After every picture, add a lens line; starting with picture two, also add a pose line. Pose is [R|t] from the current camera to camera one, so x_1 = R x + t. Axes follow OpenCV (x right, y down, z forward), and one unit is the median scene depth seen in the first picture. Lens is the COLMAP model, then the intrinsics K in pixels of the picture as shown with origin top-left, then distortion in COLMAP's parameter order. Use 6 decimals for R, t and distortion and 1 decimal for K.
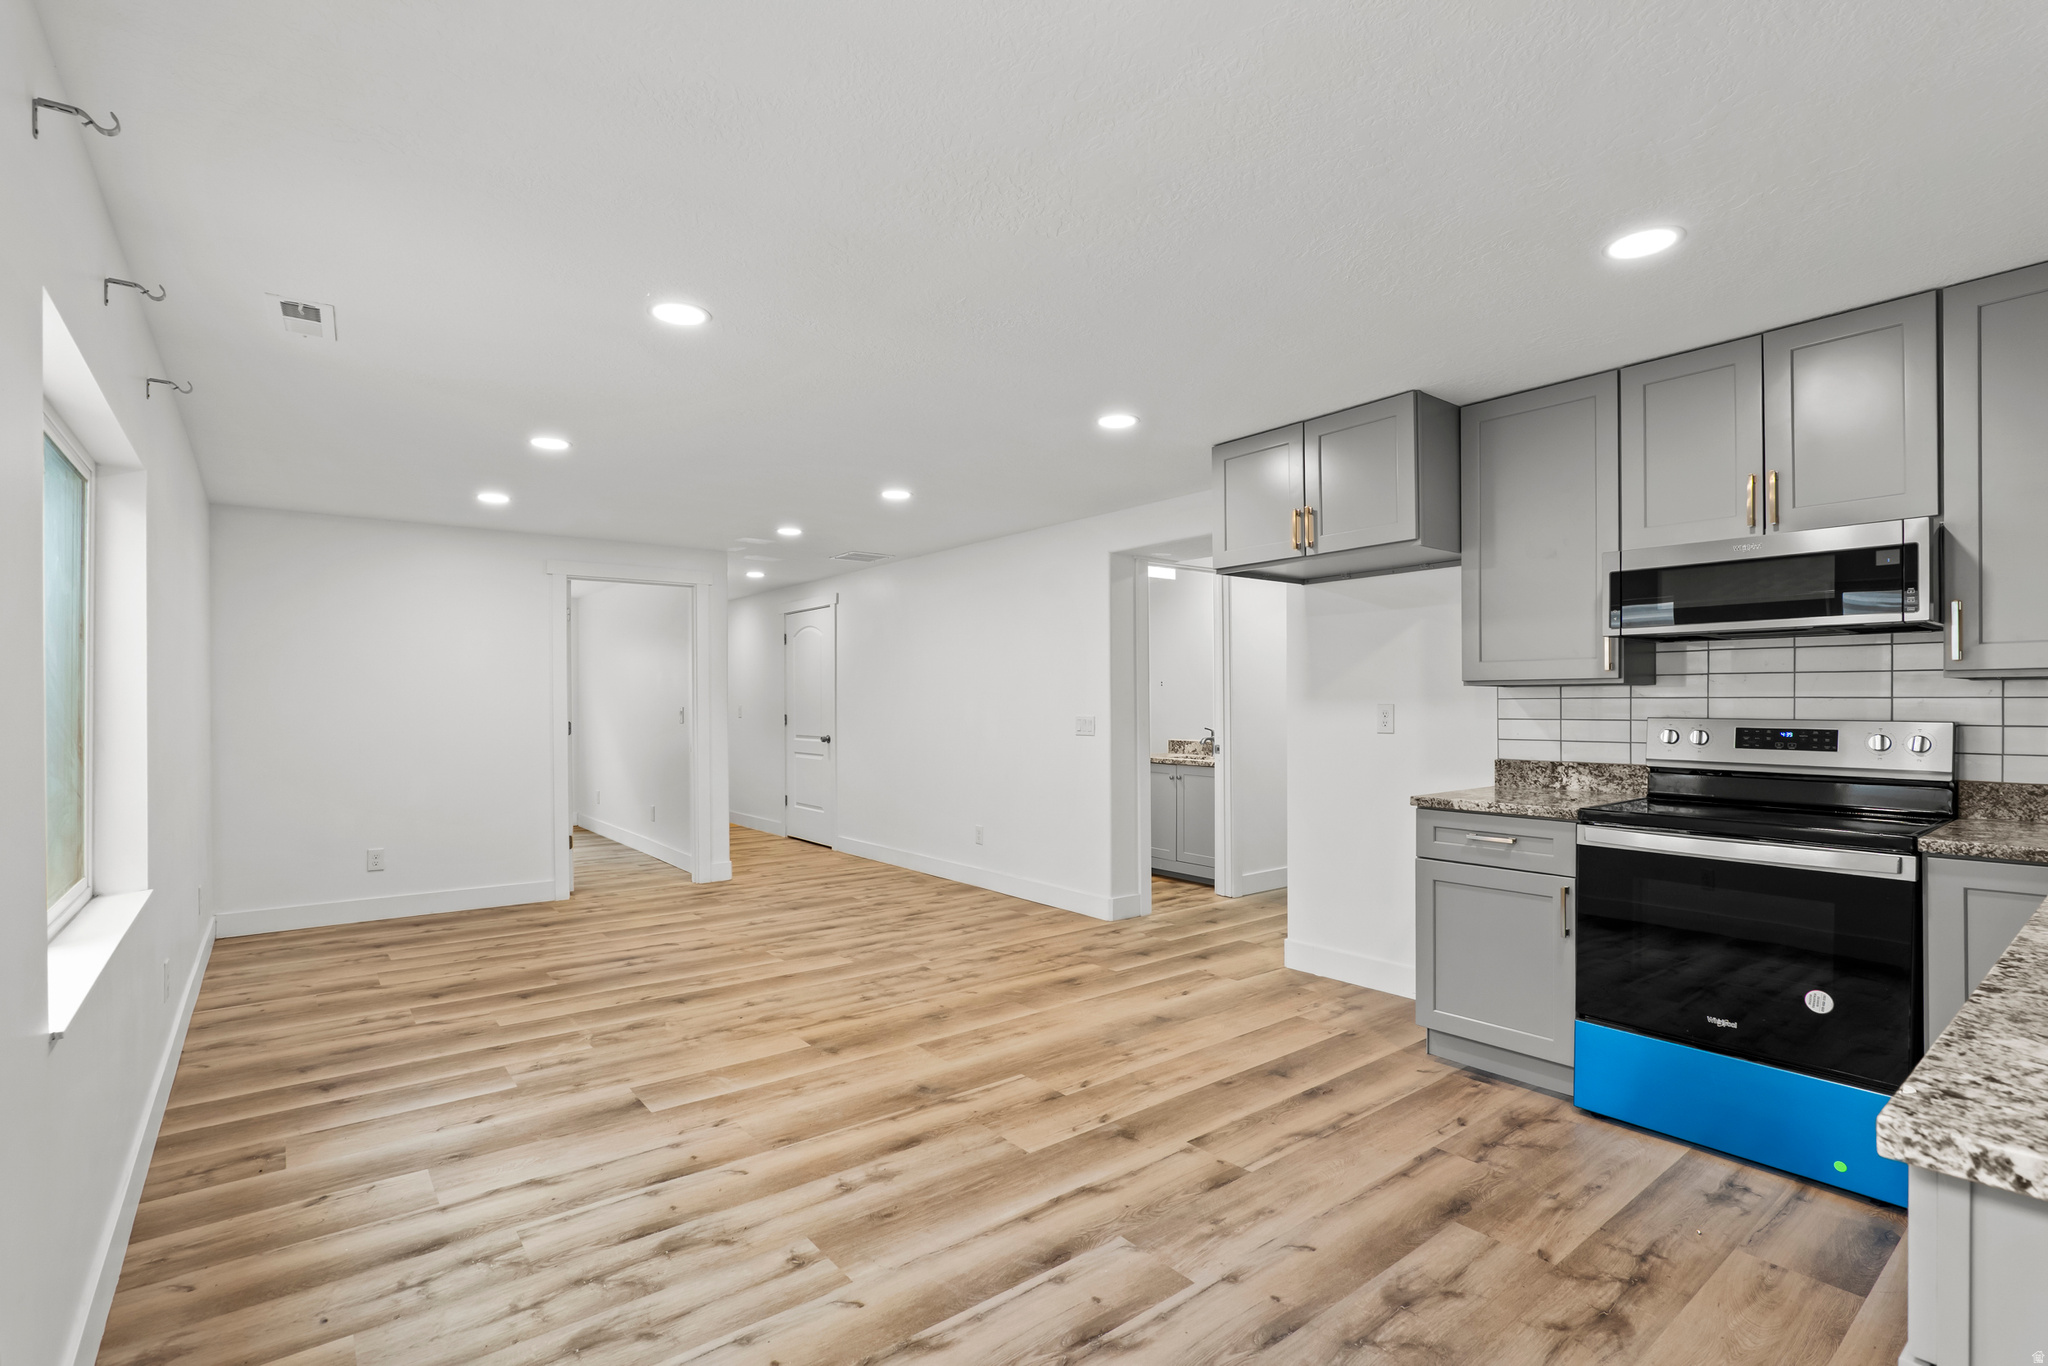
lens RADIAL K [[947.5, 0, 1026.9], [0, 947.5, 695.2], [0, 0, 1]] dist [-0.011690, 0.002215]
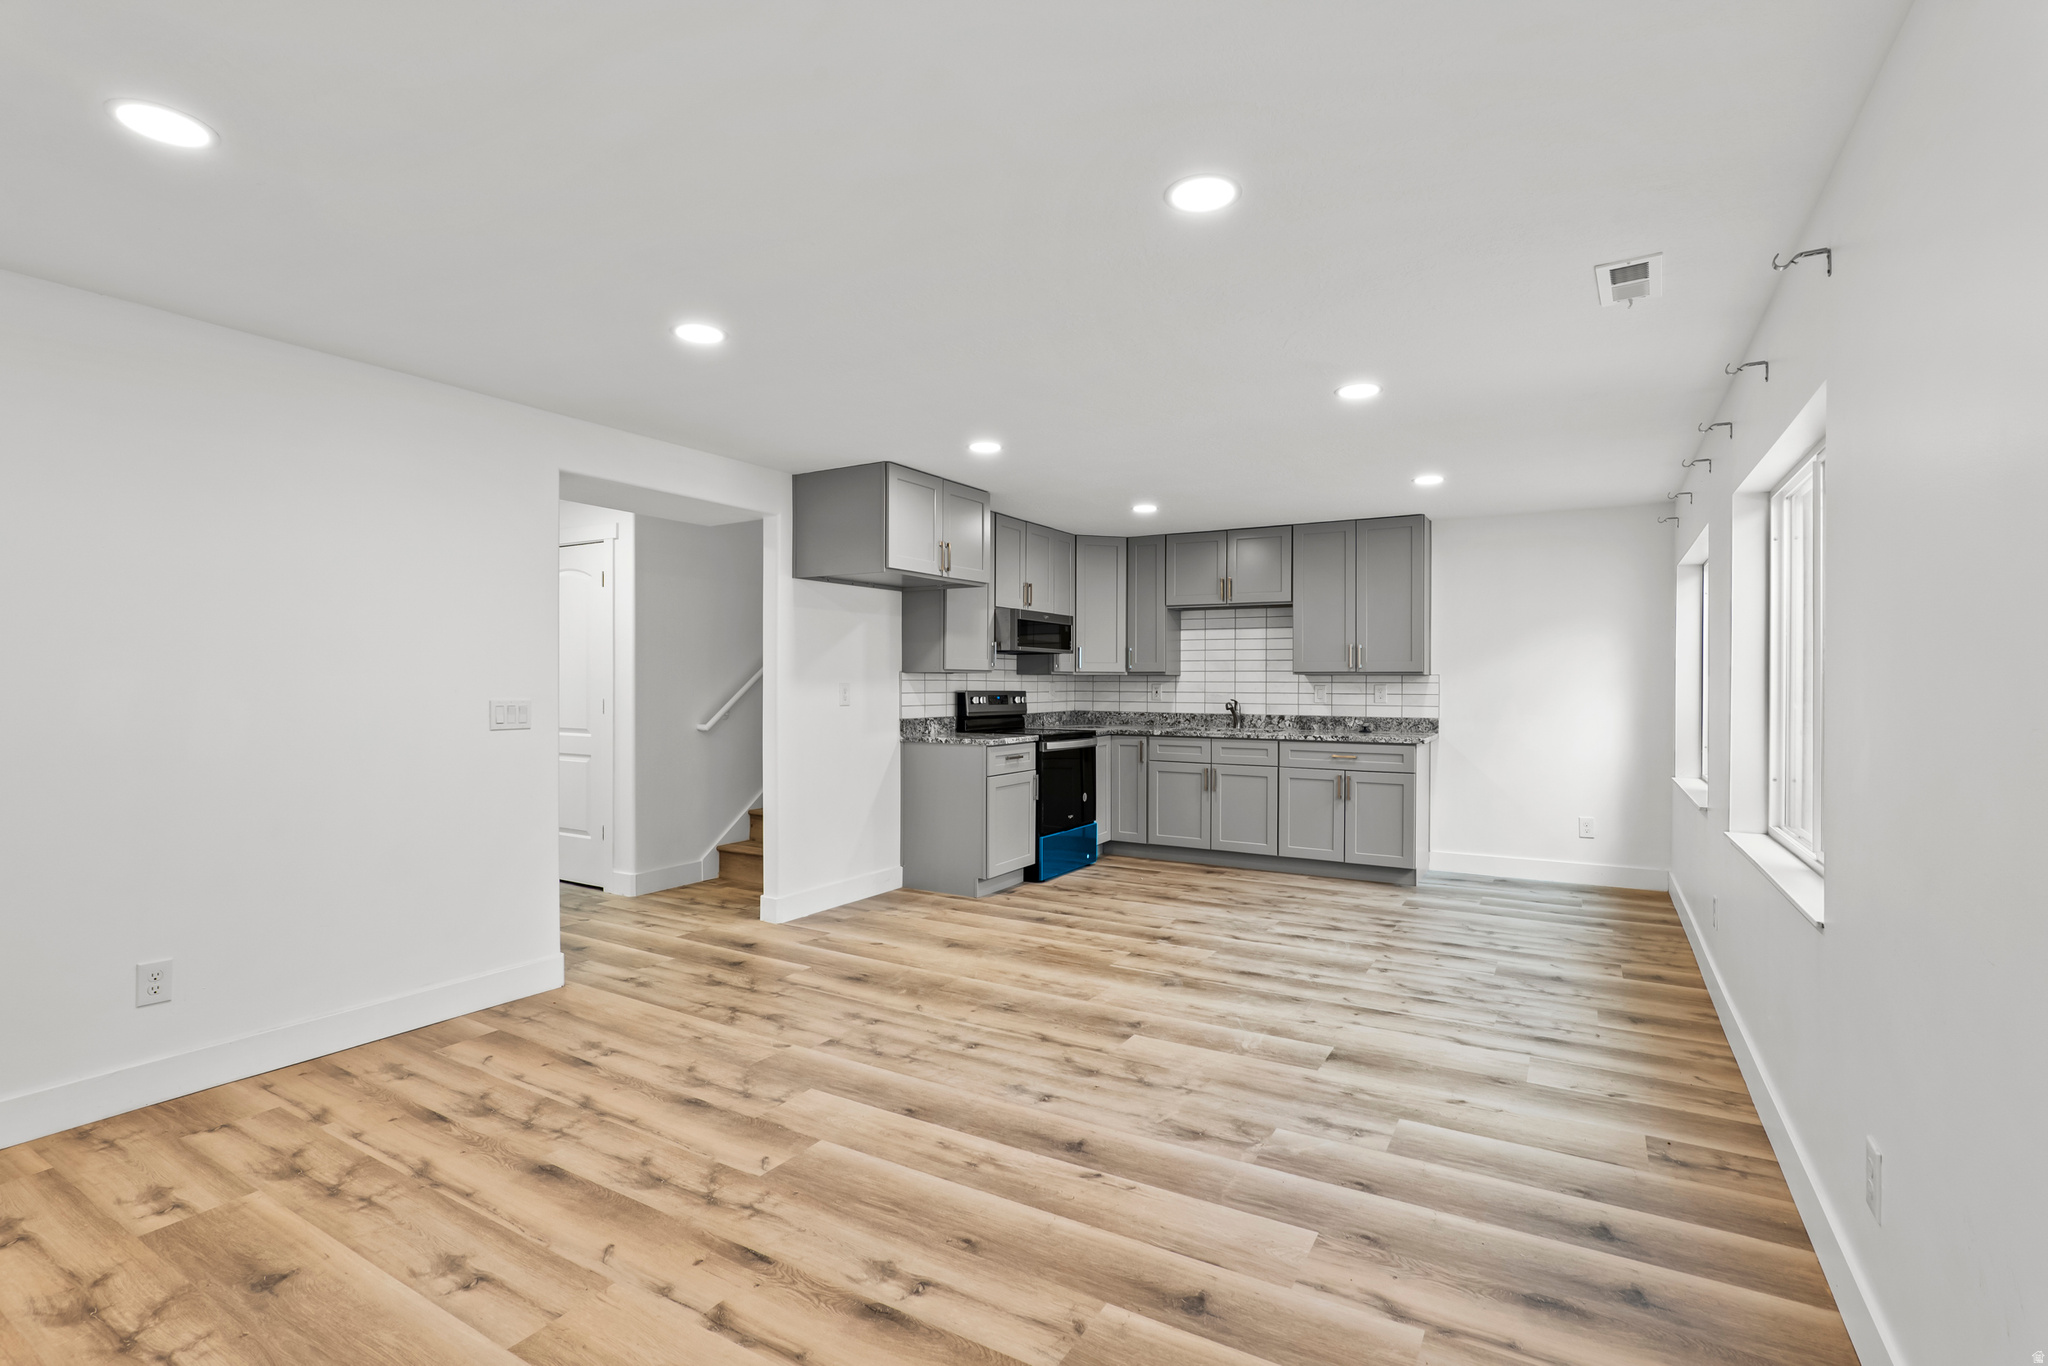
lens RADIAL K [[947.5, 0, 1027.9], [0, 947.5, 687.9], [0, 0, 1]] dist [-0.011690, 0.002215]
pose [[-0.359156, -0.001434, 0.933277, -1.091323], [-0.011634, 0.999928, -0.002940, 0.019685], [-0.933205, -0.011914, -0.359147, 1.452466]]
